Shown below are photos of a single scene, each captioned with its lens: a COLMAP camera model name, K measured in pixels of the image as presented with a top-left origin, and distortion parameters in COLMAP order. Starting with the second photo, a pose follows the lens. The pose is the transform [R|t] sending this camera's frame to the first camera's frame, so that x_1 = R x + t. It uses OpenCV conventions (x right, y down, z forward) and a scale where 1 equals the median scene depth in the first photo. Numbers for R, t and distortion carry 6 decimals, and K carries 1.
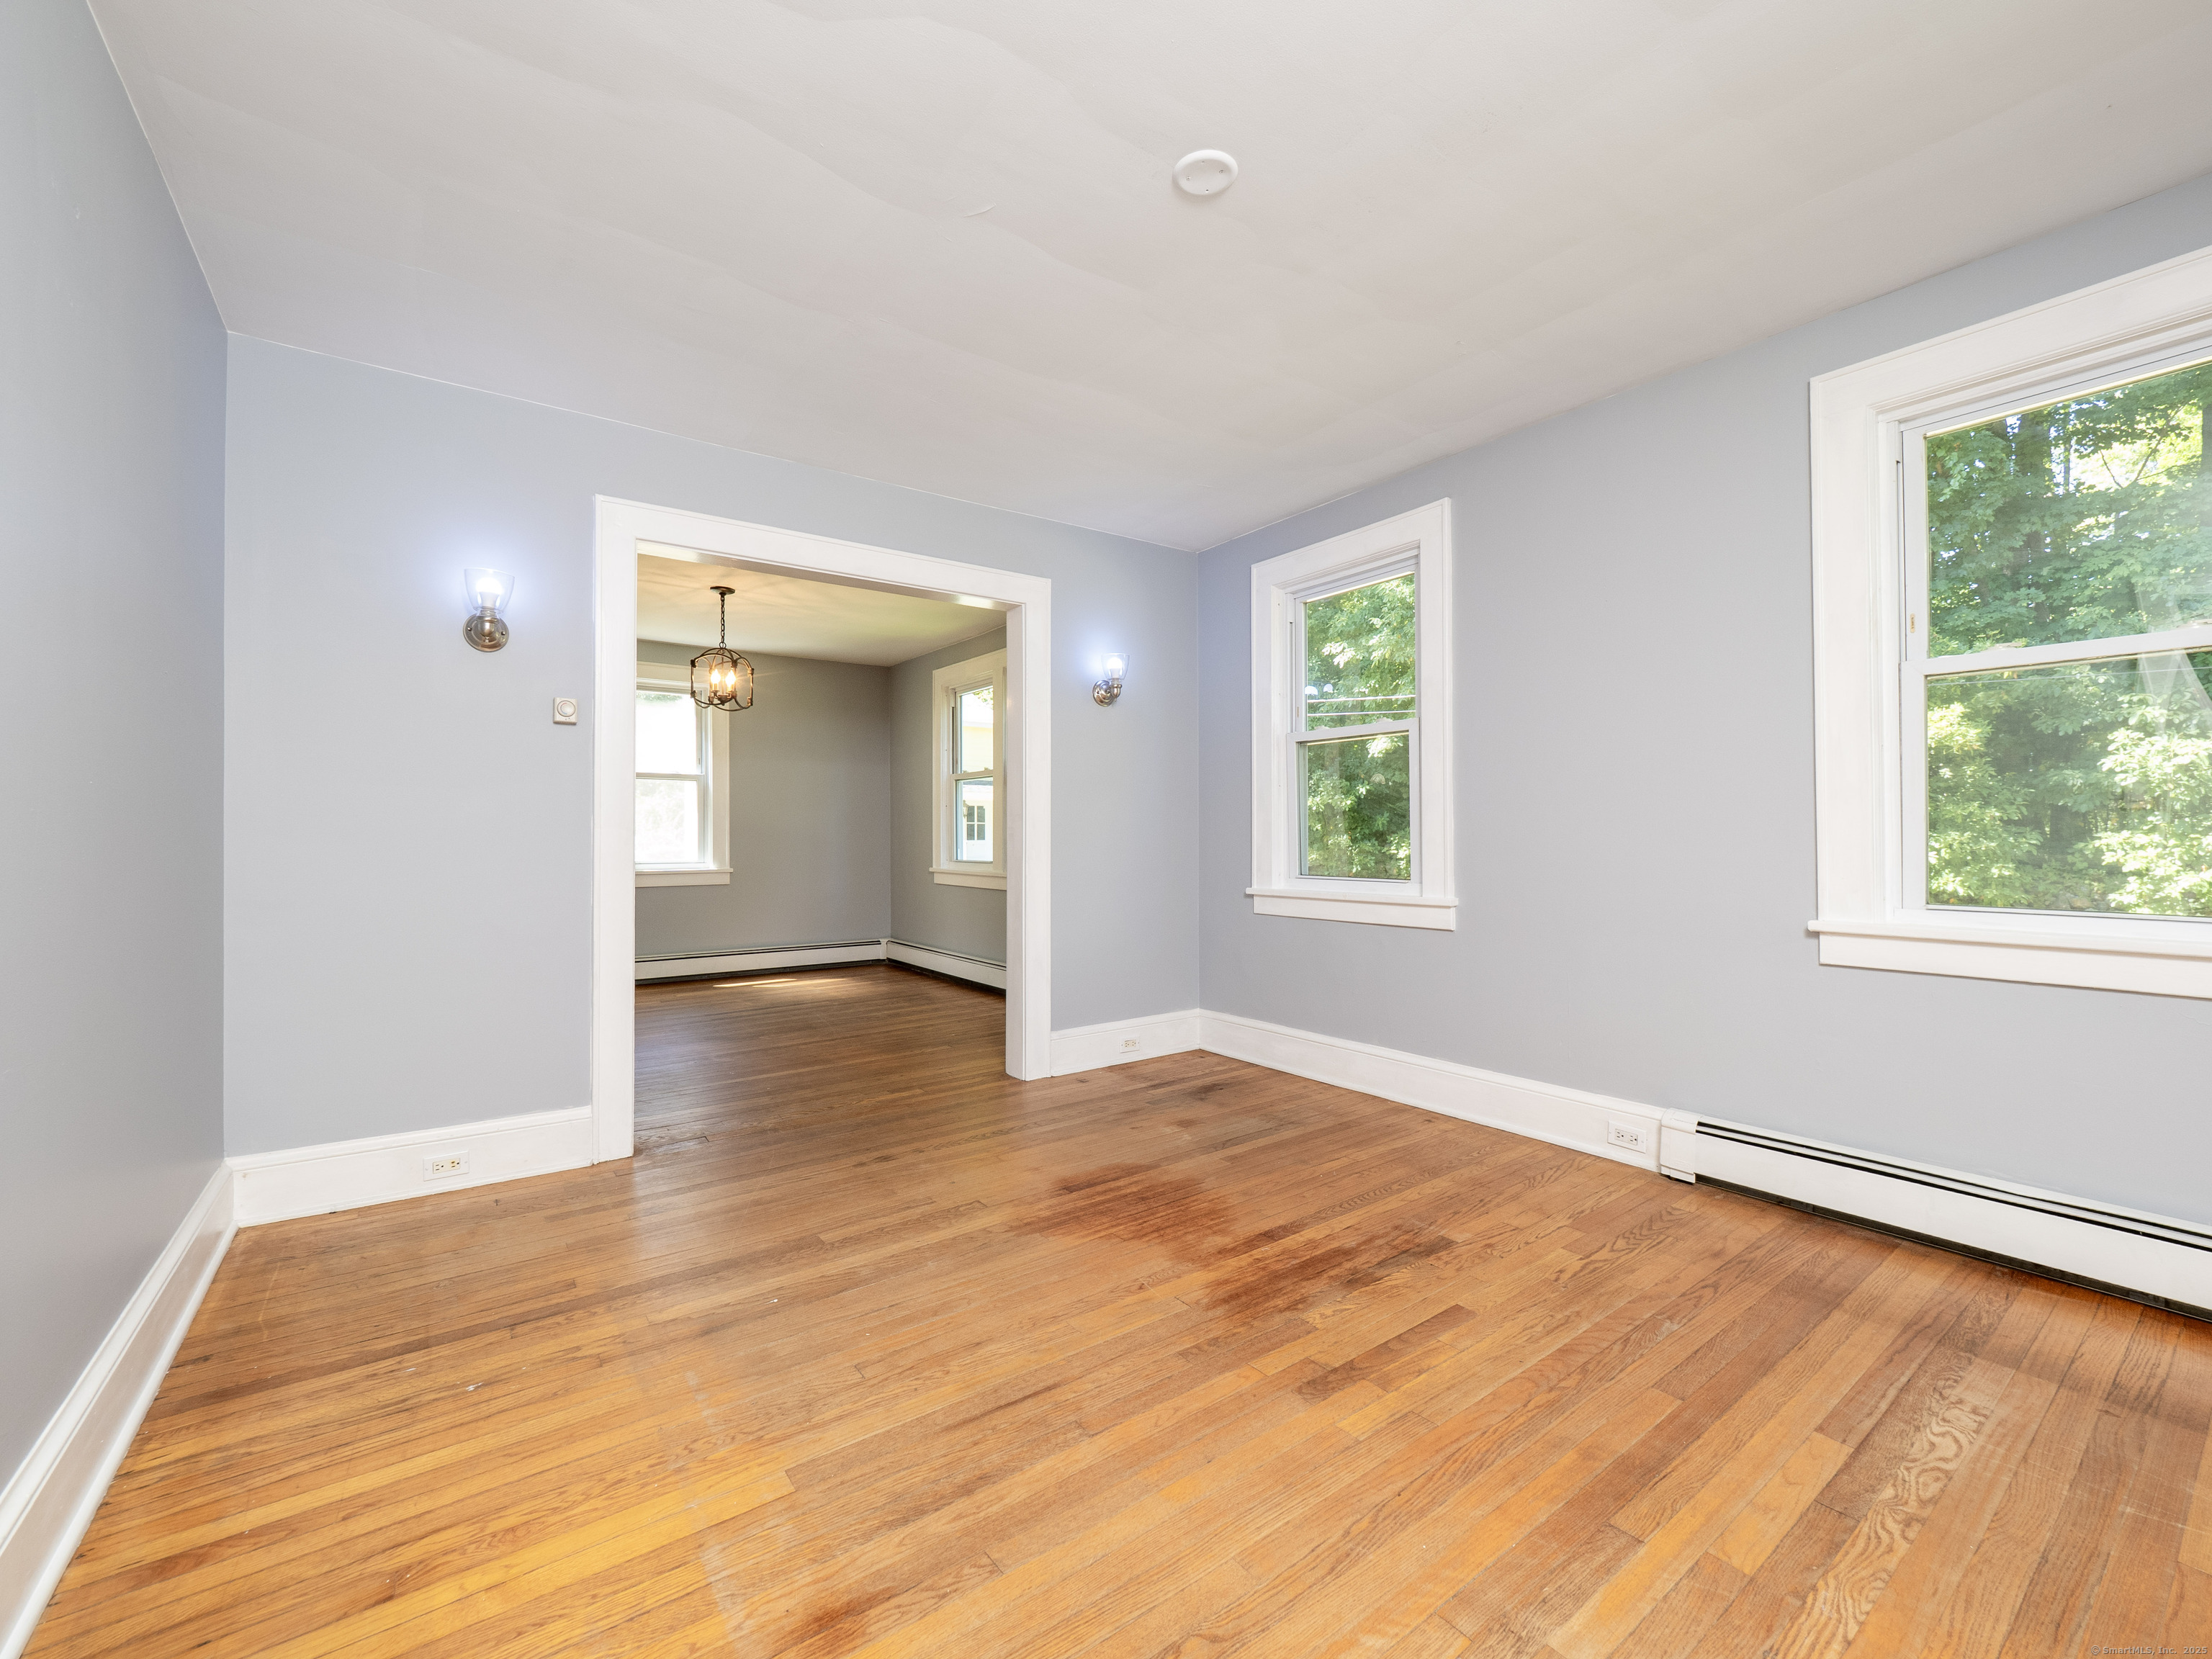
lens RADIAL K [[924.7, 0, 1125.9], [0, 924.7, 832.9], [0, 0, 1]] dist [0.000440, -0.000049]
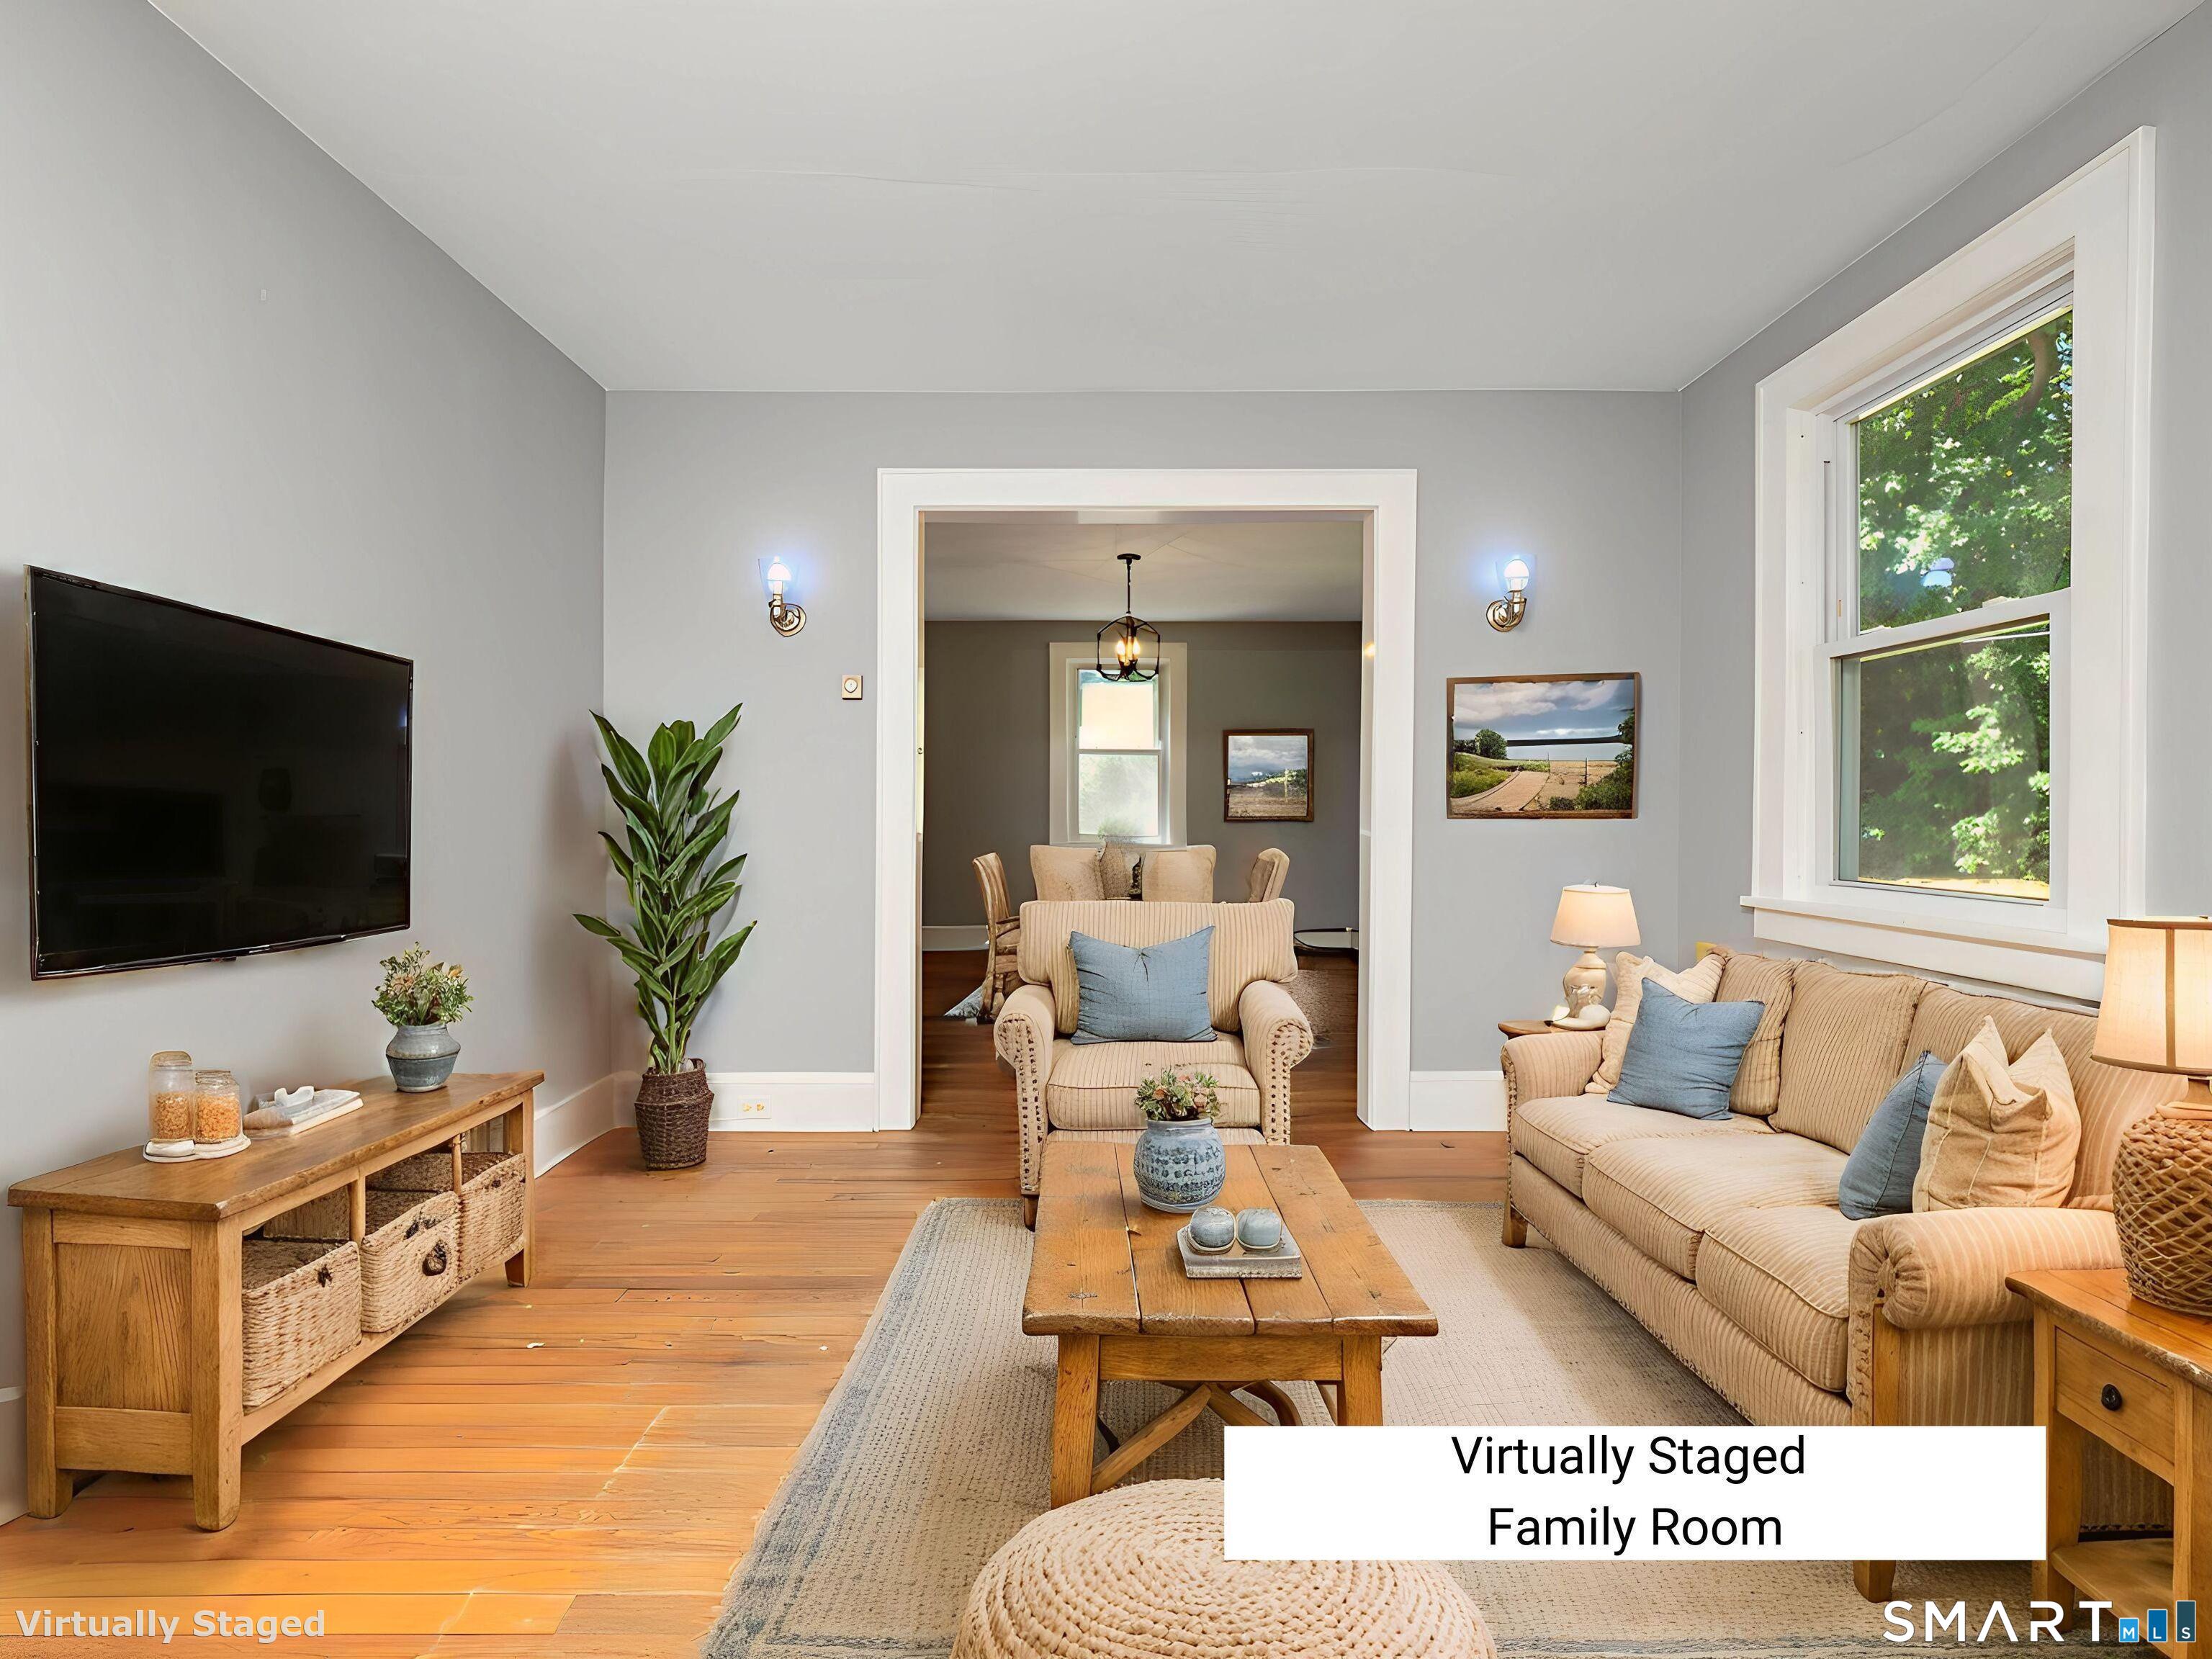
lens RADIAL K [[948.4, 0, 1099.2], [0, 948.4, 828.3], [0, 0, 1]] dist [-0.011101, -0.000410]
pose [[0.801880, 0.015246, -0.597291, 0.165789], [-0.004125, 0.999792, 0.019982, 0.001926], [0.597471, -0.013559, 0.801776, 0.219033]]
